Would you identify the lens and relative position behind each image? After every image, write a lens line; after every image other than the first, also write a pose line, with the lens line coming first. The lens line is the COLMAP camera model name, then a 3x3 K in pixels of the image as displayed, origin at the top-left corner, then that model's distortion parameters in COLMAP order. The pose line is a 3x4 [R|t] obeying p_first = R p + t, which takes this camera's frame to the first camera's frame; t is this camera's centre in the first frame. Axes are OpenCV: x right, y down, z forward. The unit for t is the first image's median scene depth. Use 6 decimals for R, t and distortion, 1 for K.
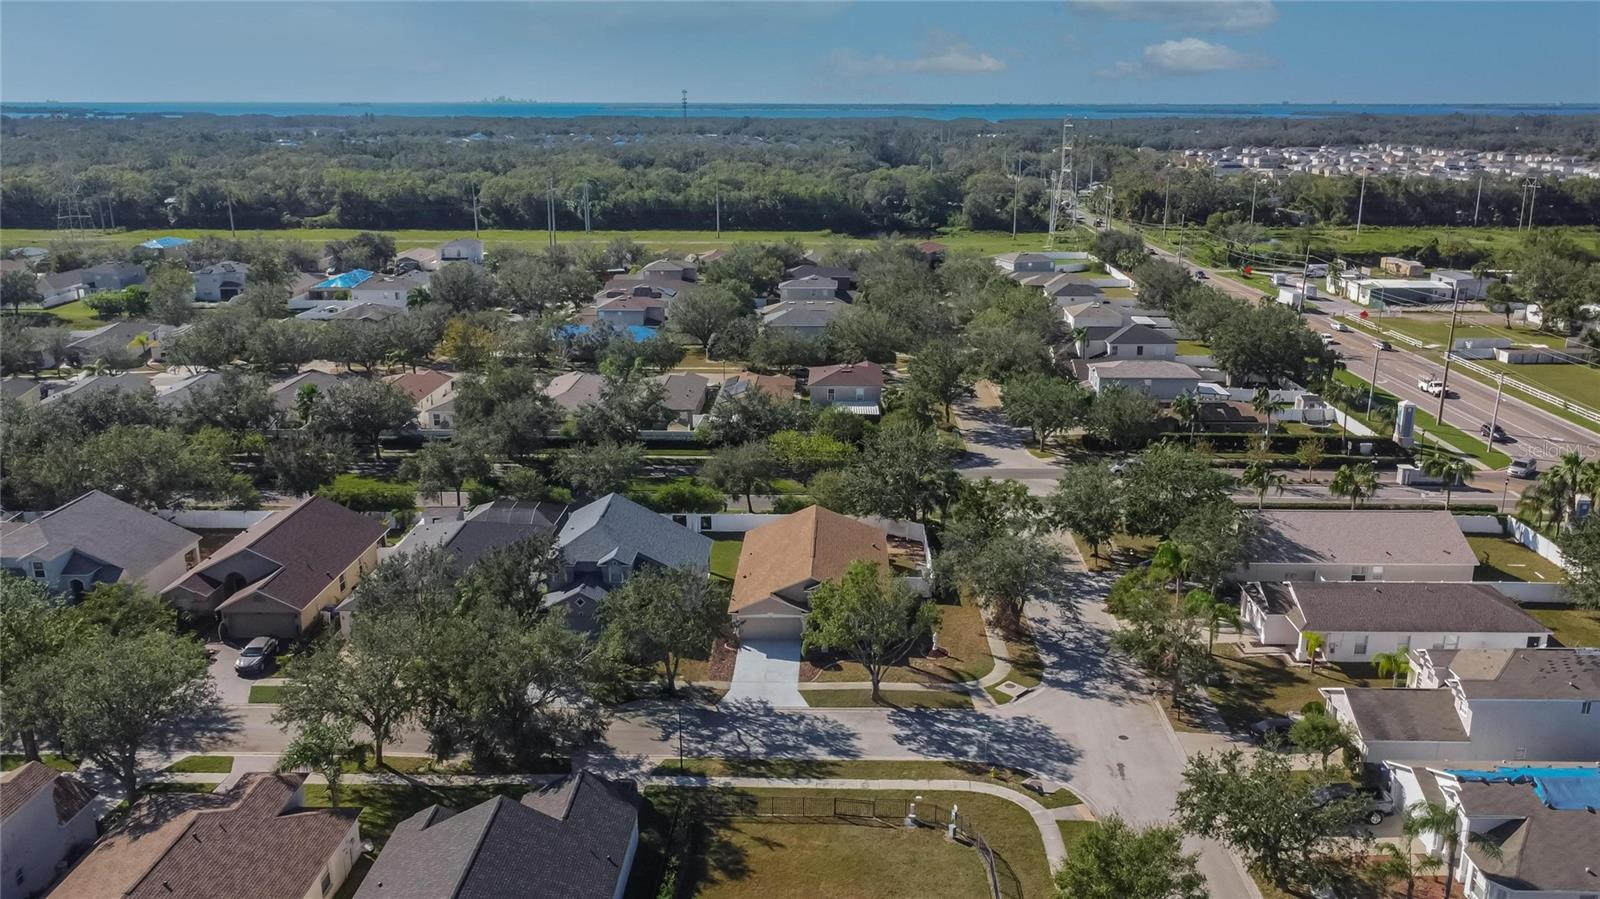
lens RADIAL K [[1260.3, 0, 827.3], [0, 1260.3, 448.6], [0, 0, 1]] dist [0.017755, 0.004790]
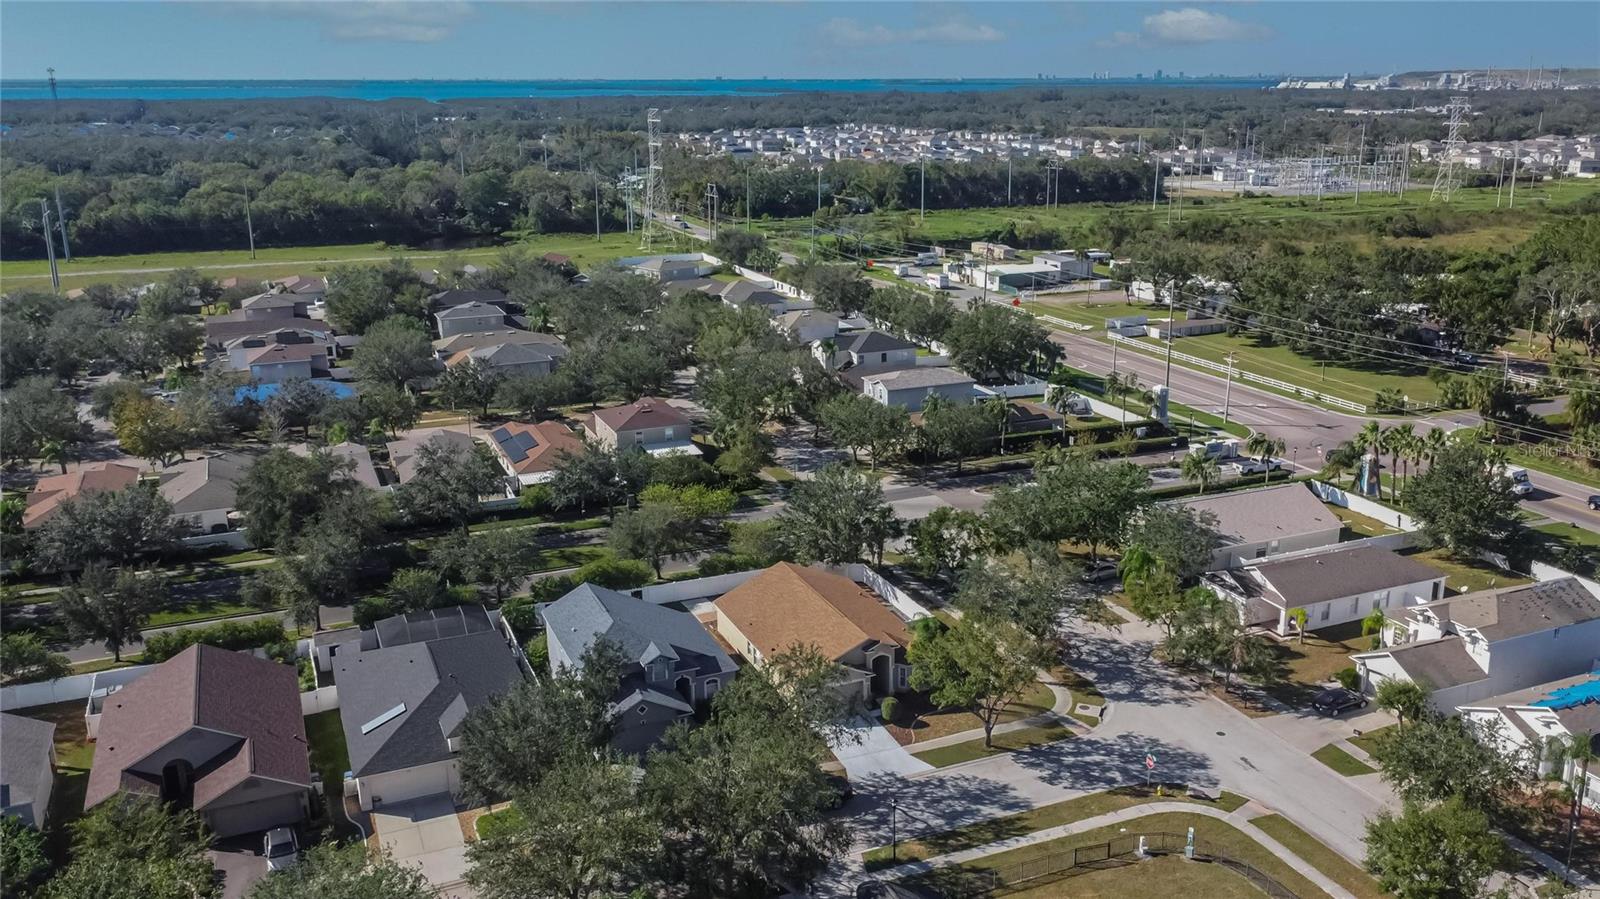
lens RADIAL K [[1343.2, 0, 852.5], [0, 1343.2, 449.7], [0, 0, 1]] dist [0.014306, 0.007465]
pose [[0.906846, -0.117809, 0.404663, -0.429989], [0.116883, 0.992776, 0.027092, -0.072015], [-0.404932, 0.022729, 0.914064, 0.056266]]
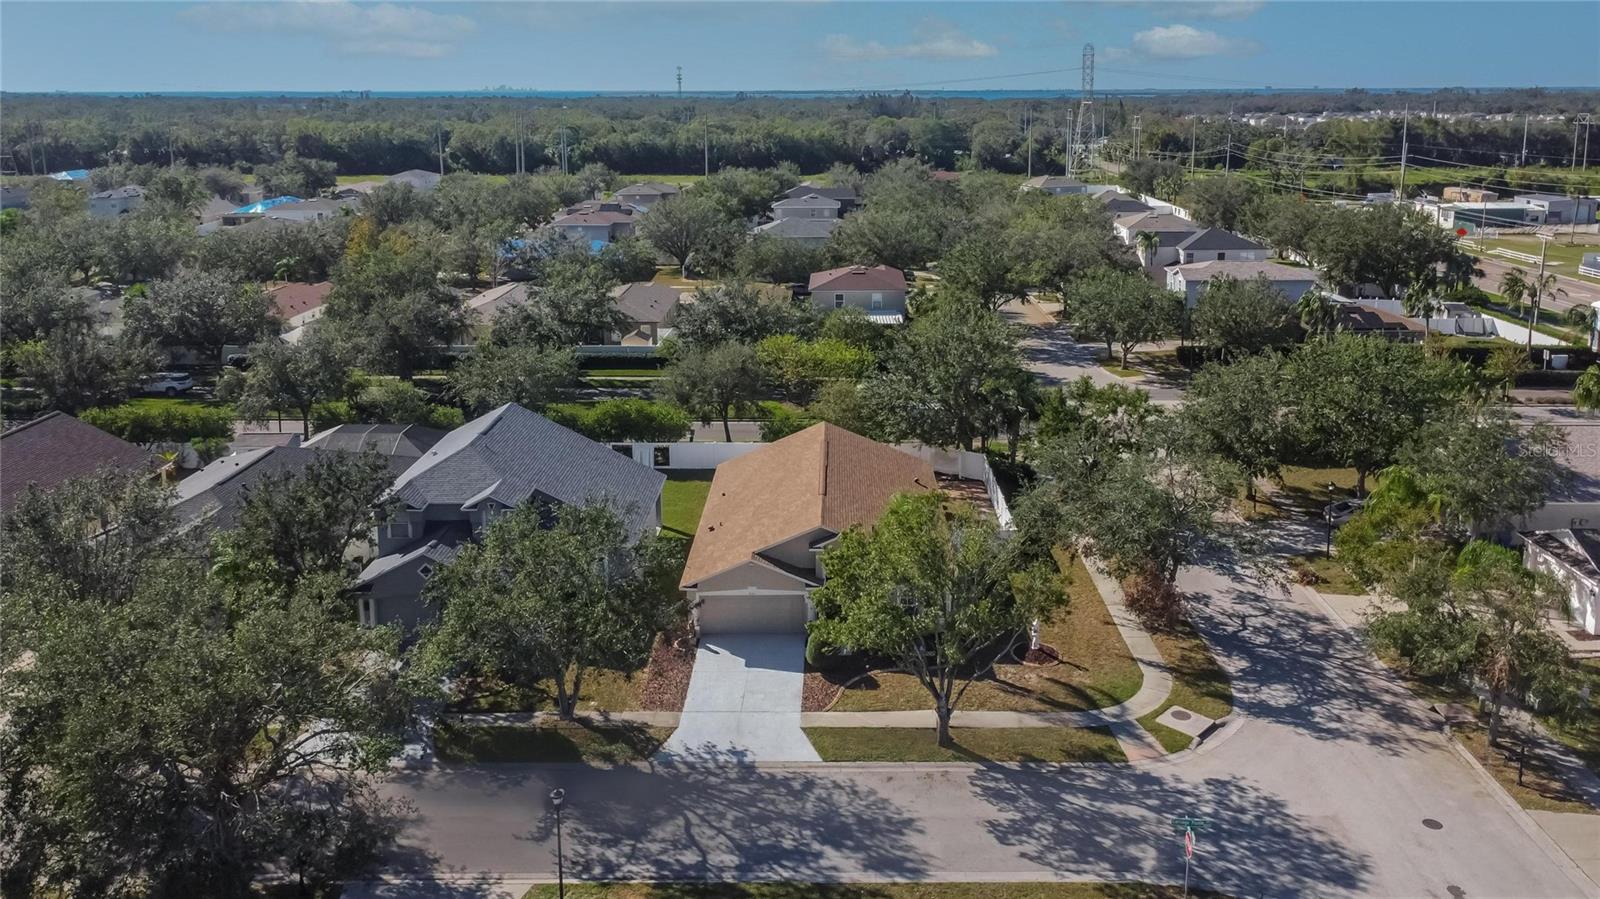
lens RADIAL K [[1251.6, 0, 836.1], [0, 1251.6, 341.8], [0, 0, 1]] dist [0.011343, 0.003863]
pose [[0.999928, -0.005799, 0.010534, -0.011927], [0.006522, 0.997533, -0.069889, 0.057917], [-0.010103, 0.069953, 0.997499, 0.415074]]
